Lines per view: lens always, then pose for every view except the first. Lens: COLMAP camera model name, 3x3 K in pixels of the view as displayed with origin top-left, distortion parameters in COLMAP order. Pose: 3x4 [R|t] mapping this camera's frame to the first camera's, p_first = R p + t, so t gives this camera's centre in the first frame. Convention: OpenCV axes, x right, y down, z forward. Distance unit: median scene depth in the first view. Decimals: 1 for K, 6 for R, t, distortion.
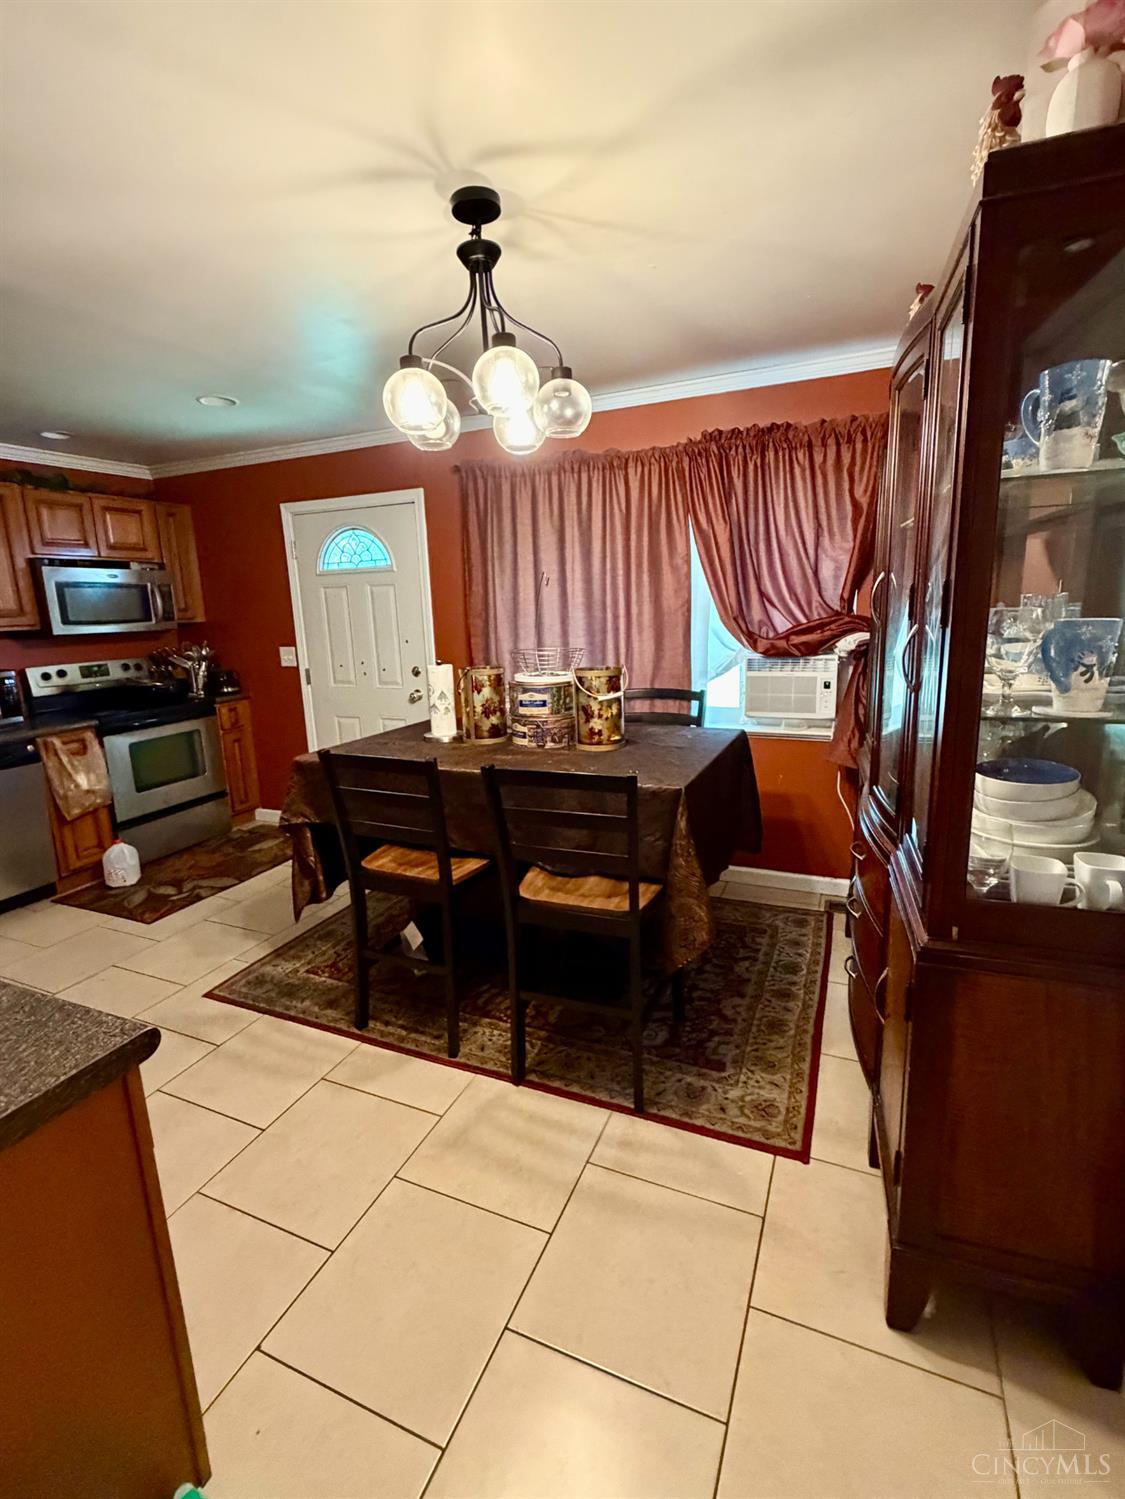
lens RADIAL K [[694.1, 0, 562.5], [0, 694.1, 749.5], [0, 0, 1]] dist [0.000366, 0.000062]
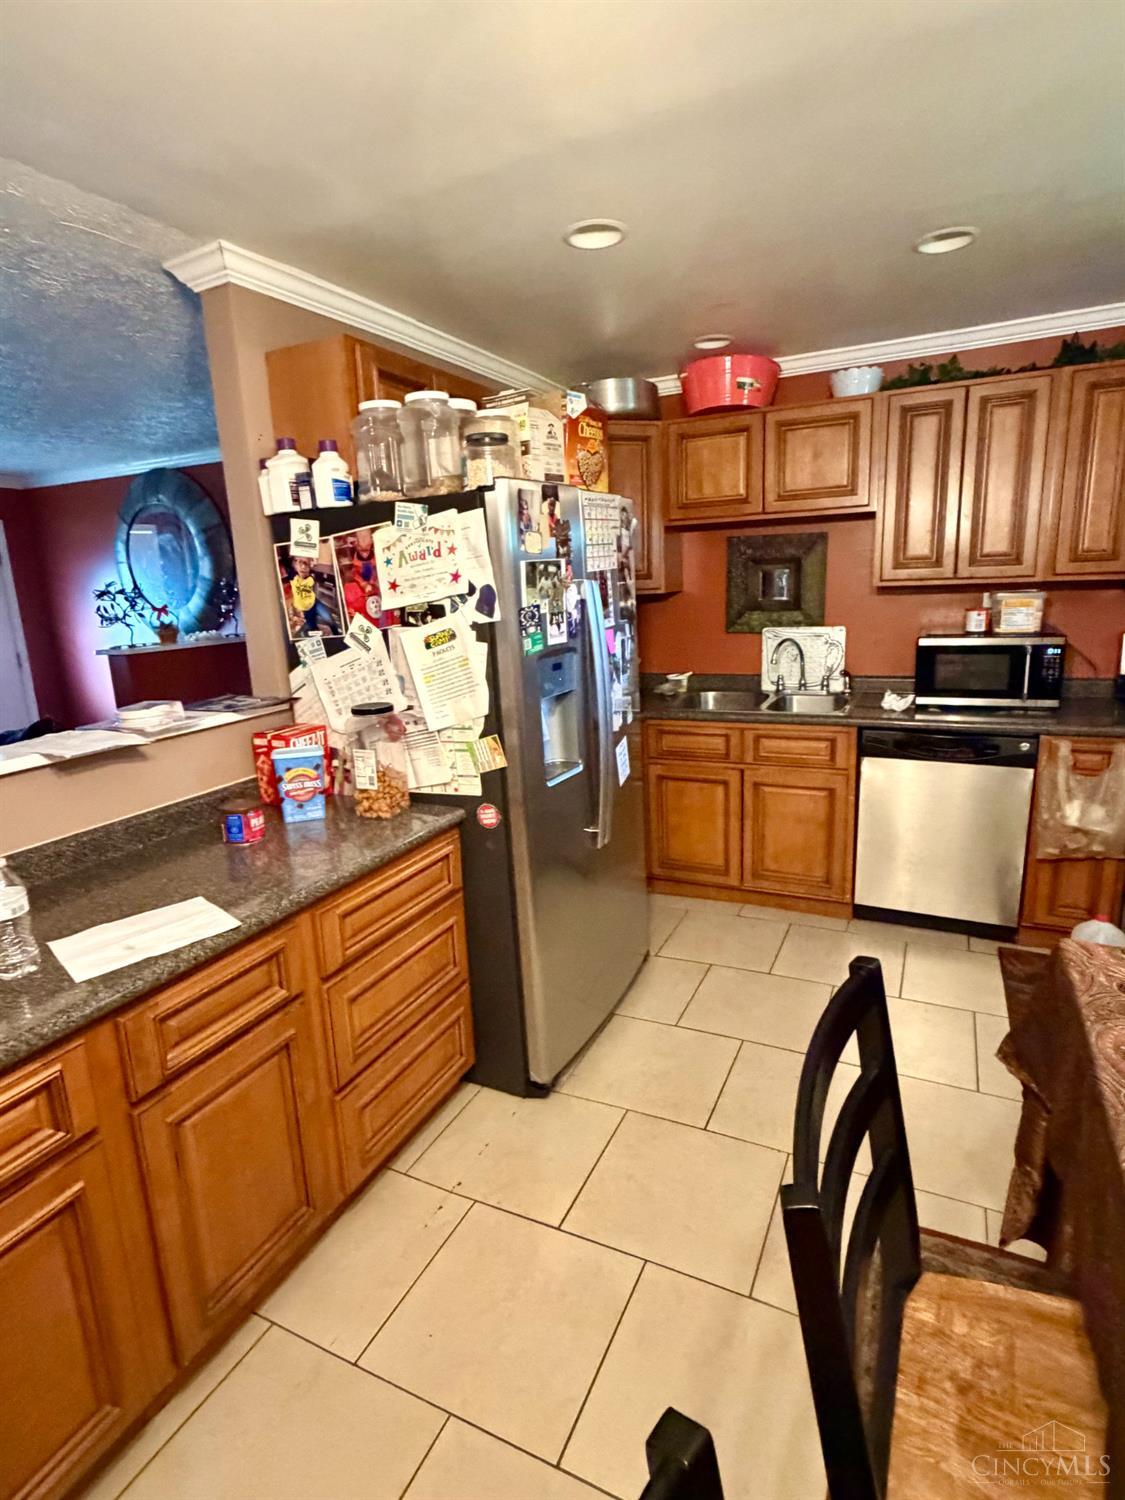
lens RADIAL K [[776.5, 0, 562.5], [0, 776.5, 750.0], [0, 0, 1]] dist [0.000166, 0.000331]
pose [[-0.038191, 0.255611, -0.966025, 0.030695], [-0.167396, 0.951433, 0.258367, -0.109444], [0.985150, 0.171577, 0.006452, 0.447875]]
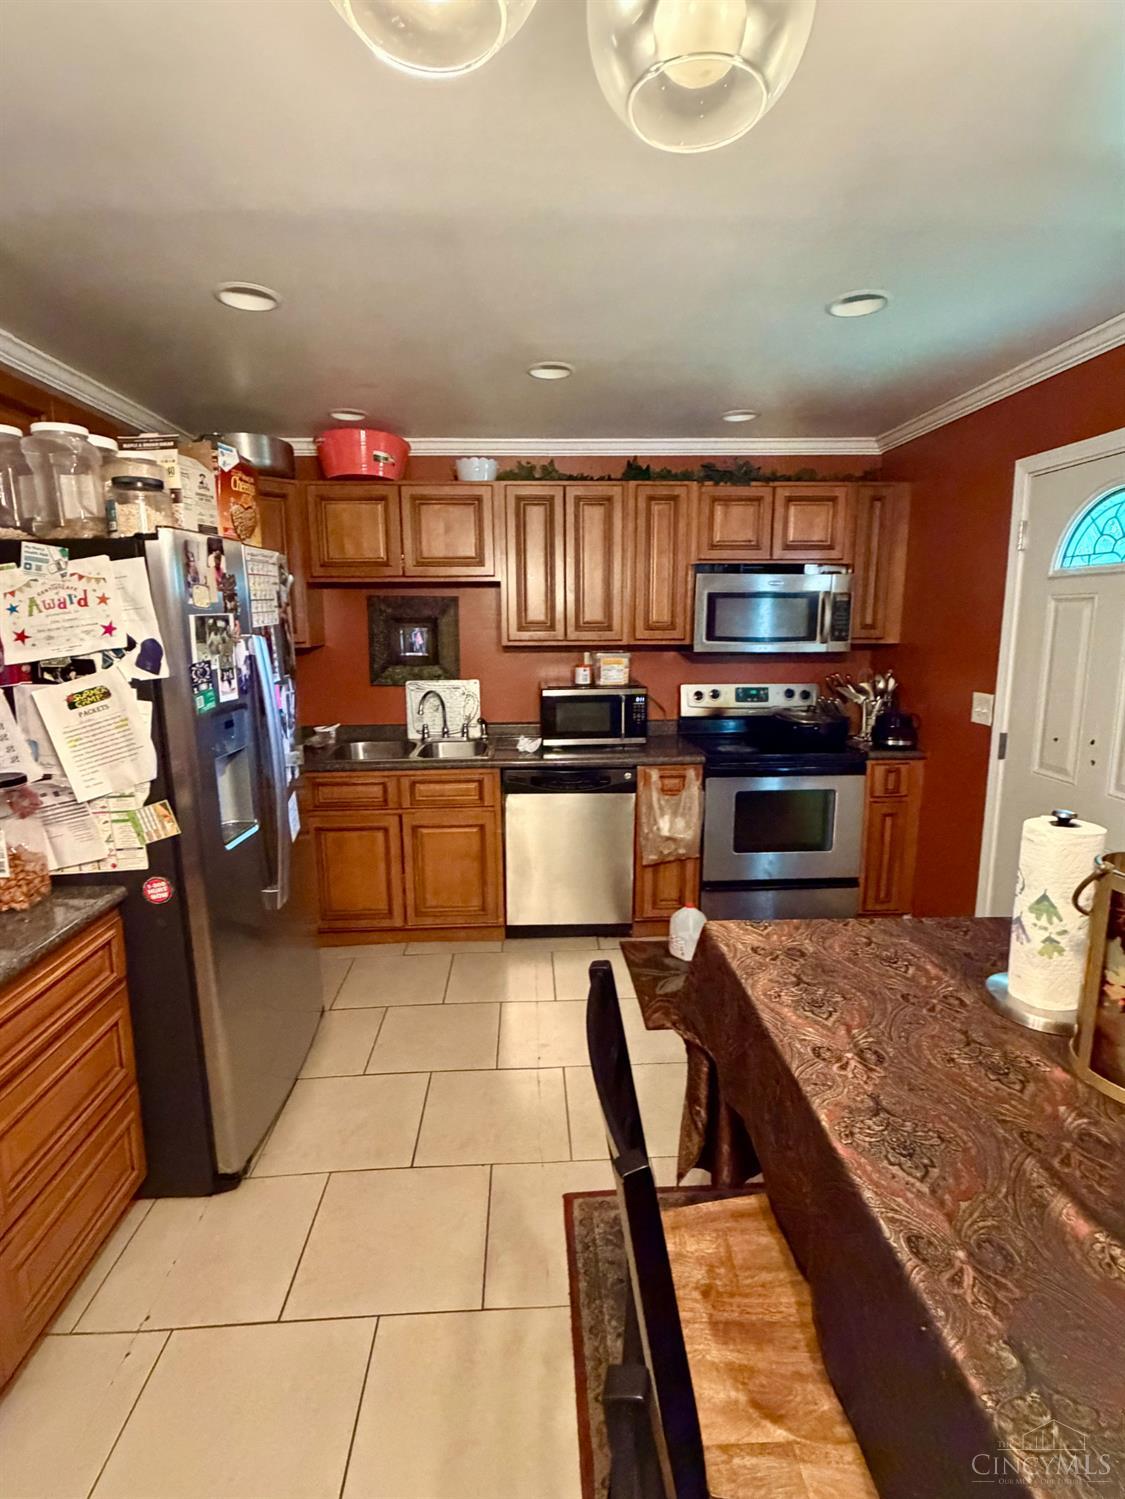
lens RADIAL K [[748.2, 0, 562.5], [0, 748.2, 749.5], [0, 0, 1]] dist [-0.000158, 0.000304]
pose [[0.448027, 0.186934, -0.874258, 0.033634], [-0.198015, 0.974357, 0.106861, -0.105524], [0.871815, 0.125240, 0.473554, 0.397254]]
